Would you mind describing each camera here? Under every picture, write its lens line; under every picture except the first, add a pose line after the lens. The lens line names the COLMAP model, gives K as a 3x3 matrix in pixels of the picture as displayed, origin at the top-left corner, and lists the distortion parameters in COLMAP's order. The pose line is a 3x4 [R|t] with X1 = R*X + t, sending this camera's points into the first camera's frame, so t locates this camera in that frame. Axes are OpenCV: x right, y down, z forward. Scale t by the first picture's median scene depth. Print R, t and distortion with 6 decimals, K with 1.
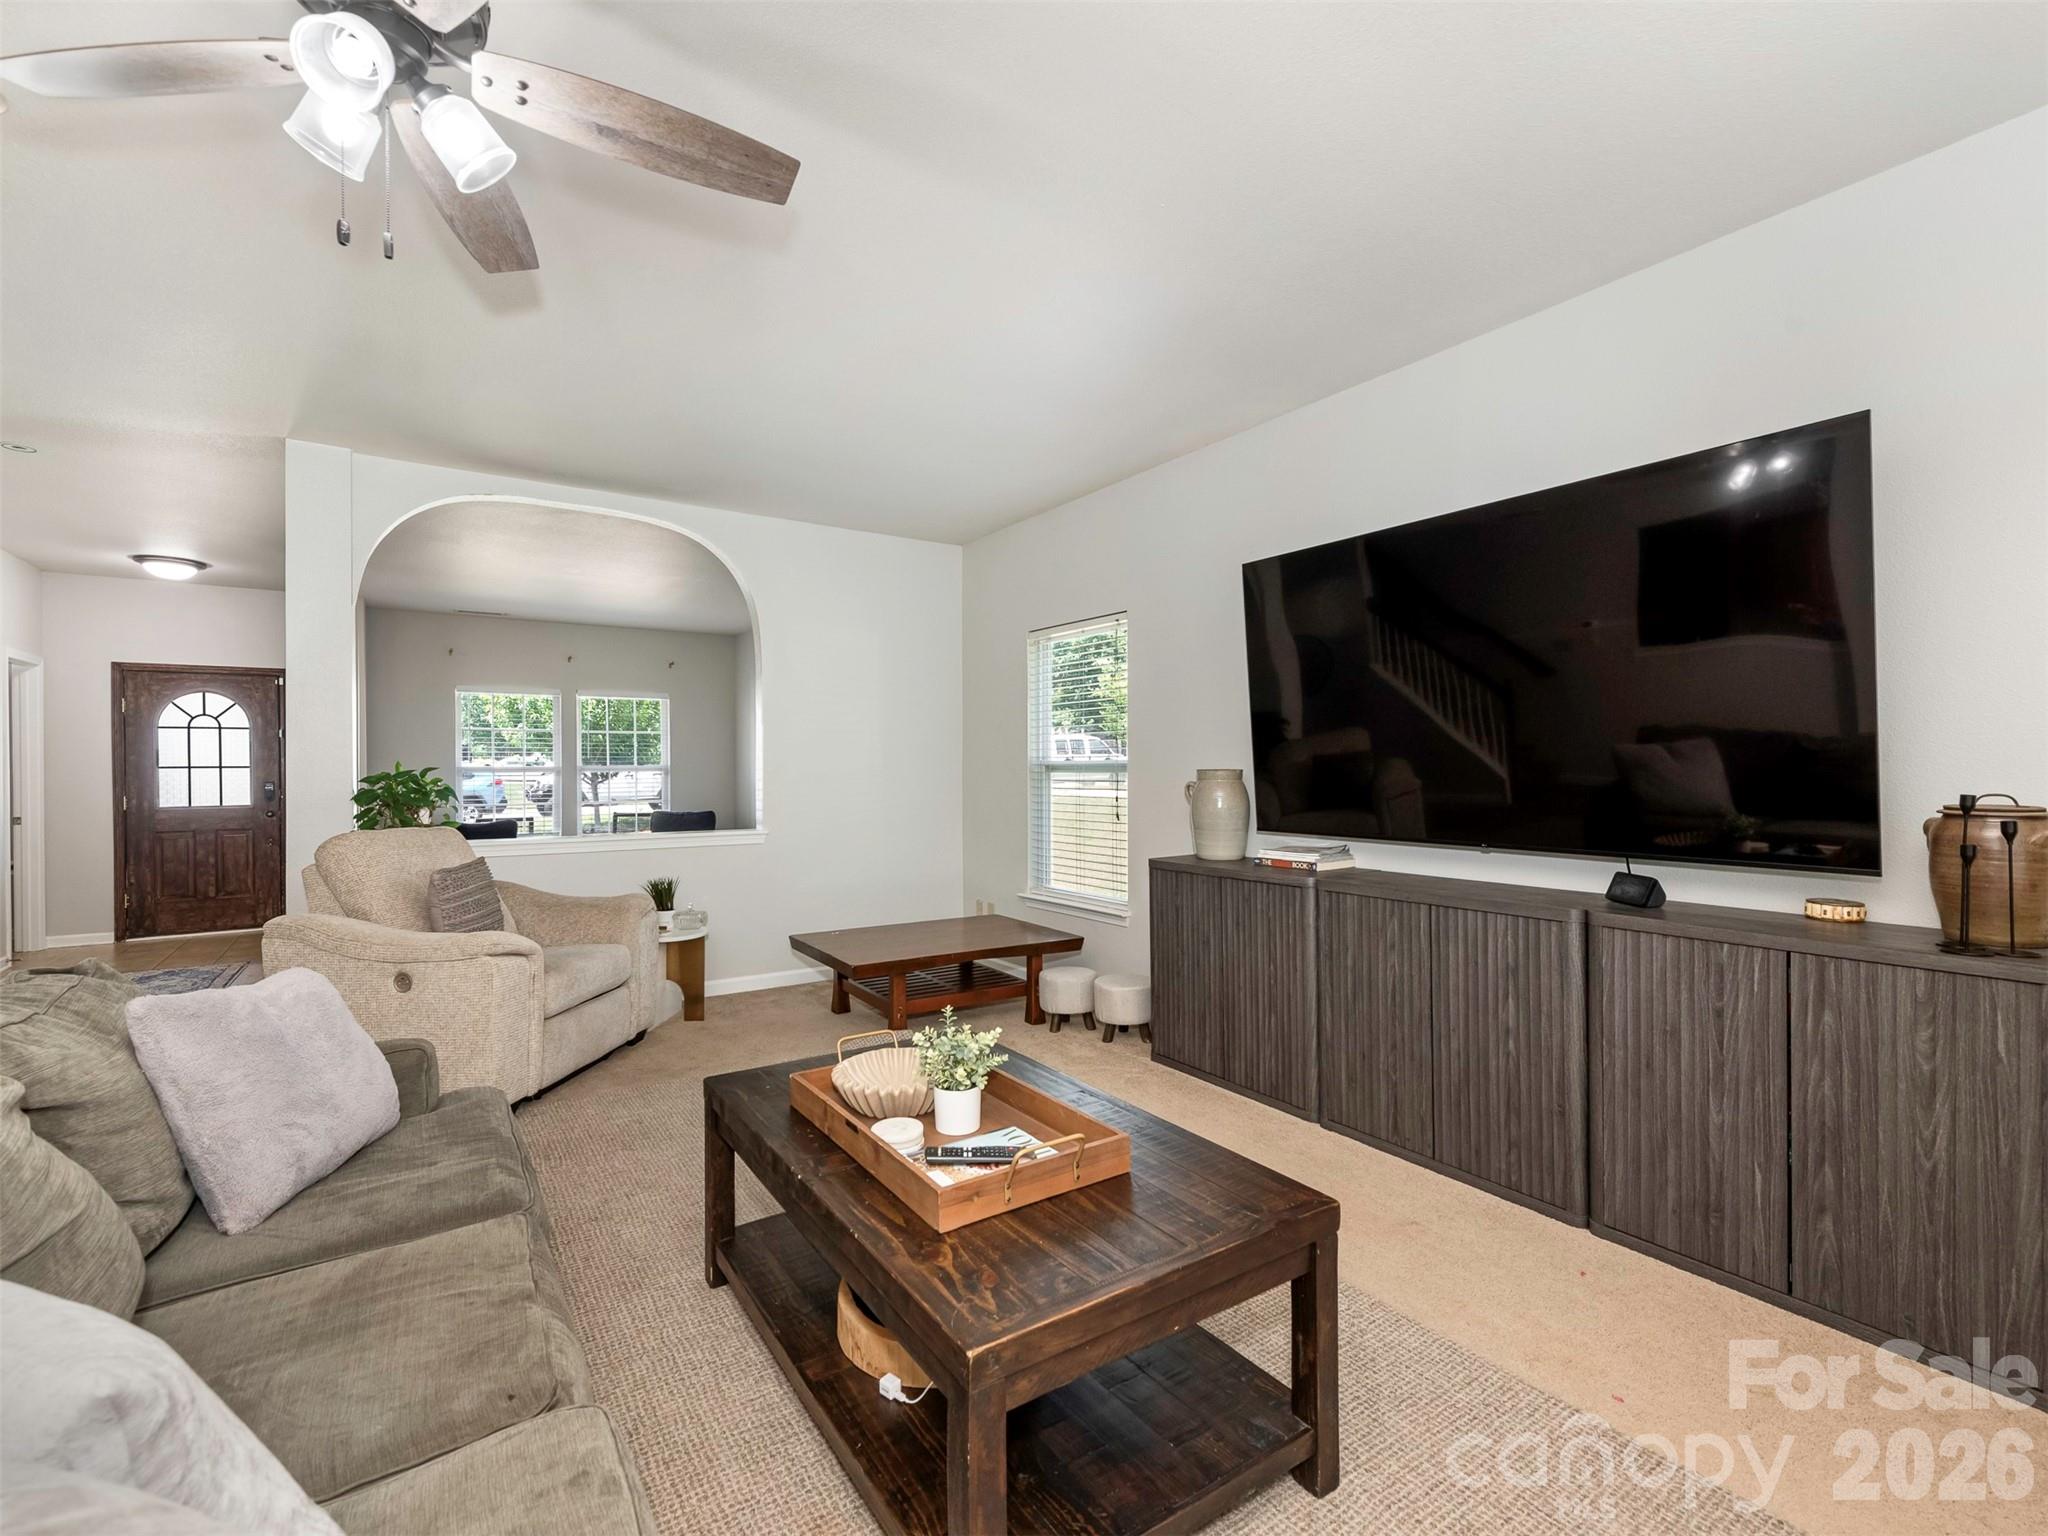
lens RADIAL K [[943.1, 0, 1014.0], [0, 943.1, 782.5], [0, 0, 1]] dist [0.010783, -0.000007]
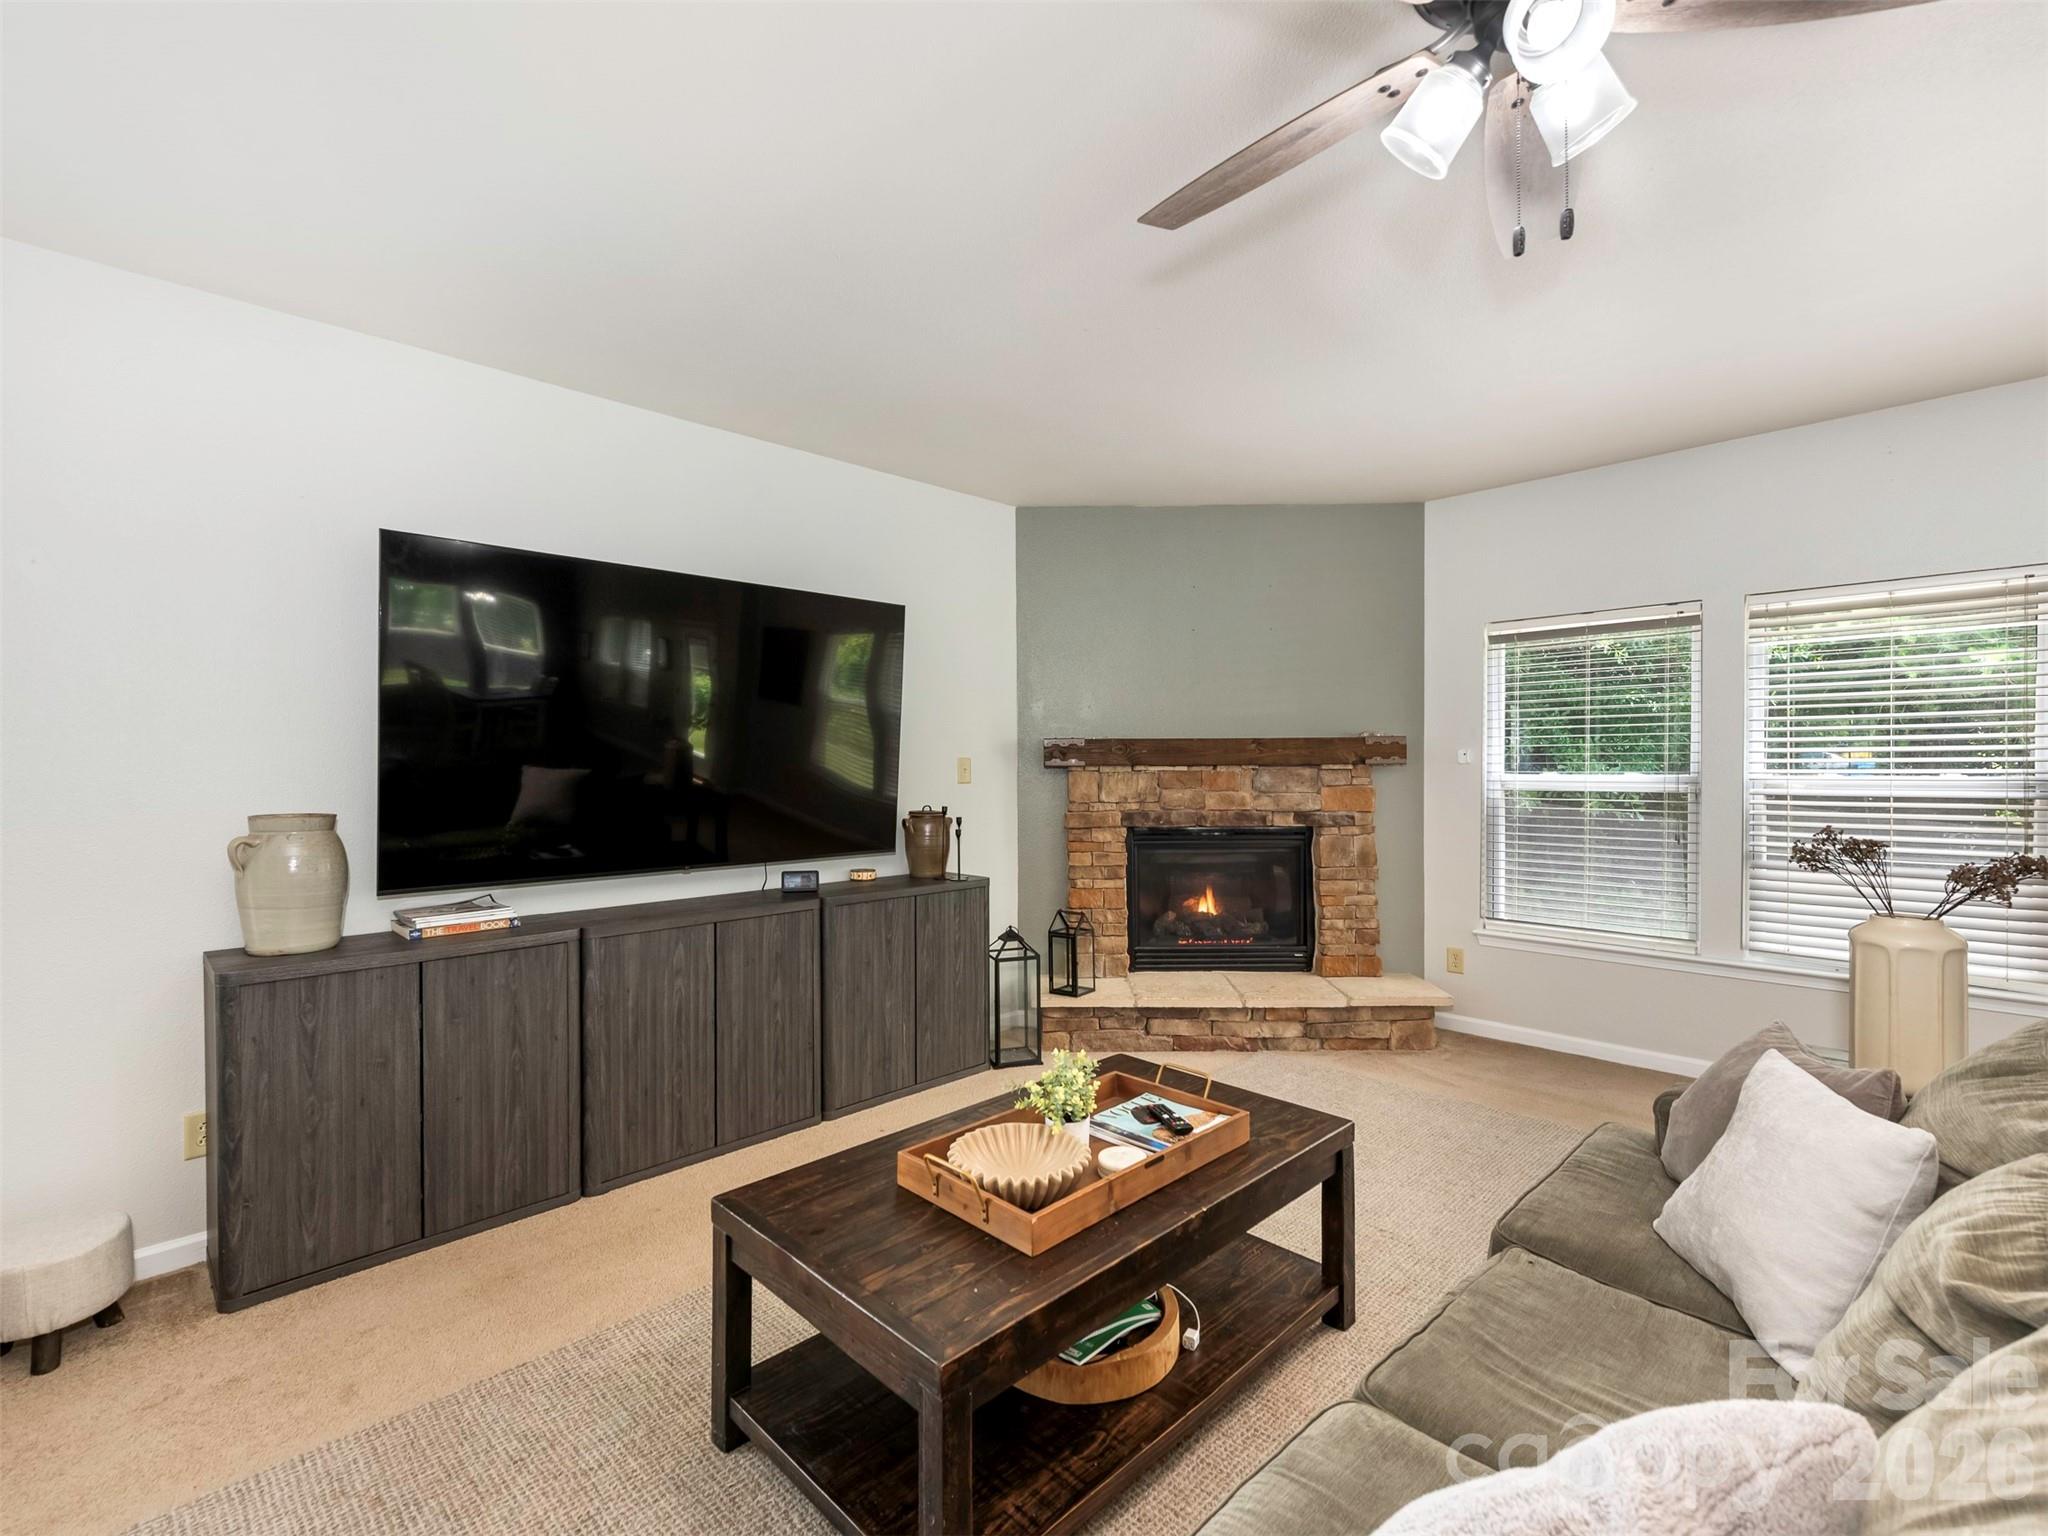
lens RADIAL K [[943.1, 0, 1019.5], [0, 943.1, 753.4], [0, 0, 1]] dist [0.010783, -0.000007]
pose [[-0.212016, -0.002198, 0.977264, -0.693971], [0.004817, 0.999983, 0.003294, -0.071654], [-0.977254, 0.005406, -0.212001, 0.819628]]
